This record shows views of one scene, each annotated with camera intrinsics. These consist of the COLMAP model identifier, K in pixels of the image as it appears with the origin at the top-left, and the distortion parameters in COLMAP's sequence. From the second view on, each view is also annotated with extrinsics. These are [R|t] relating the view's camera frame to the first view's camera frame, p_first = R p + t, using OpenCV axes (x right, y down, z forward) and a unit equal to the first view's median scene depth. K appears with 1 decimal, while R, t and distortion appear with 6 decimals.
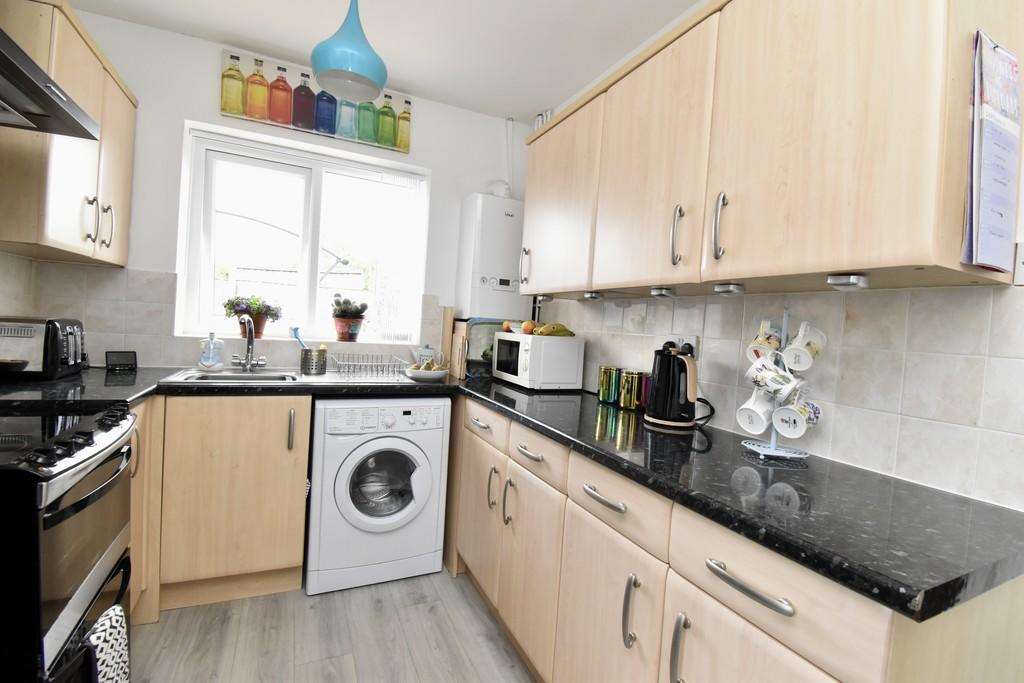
lens RADIAL K [[459.7, 0, 511.8], [0, 459.7, 339.2], [0, 0, 1]] dist [0.000240, -0.014468]
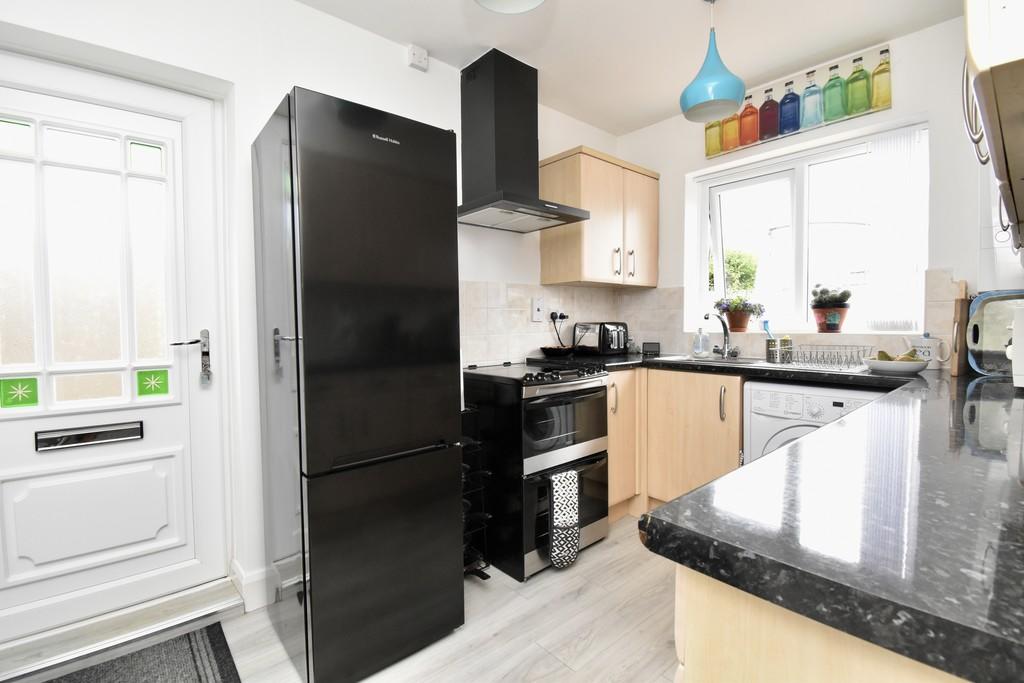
lens RADIAL K [[462.6, 0, 512.0], [0, 462.6, 341.5], [0, 0, 1]] dist [-0.000404, -0.022623]
pose [[0.257305, -0.026098, -0.965978, 0.437001], [-0.002460, 0.999614, -0.027662, 0.056639], [0.966327, 0.009494, 0.257141, 0.129166]]
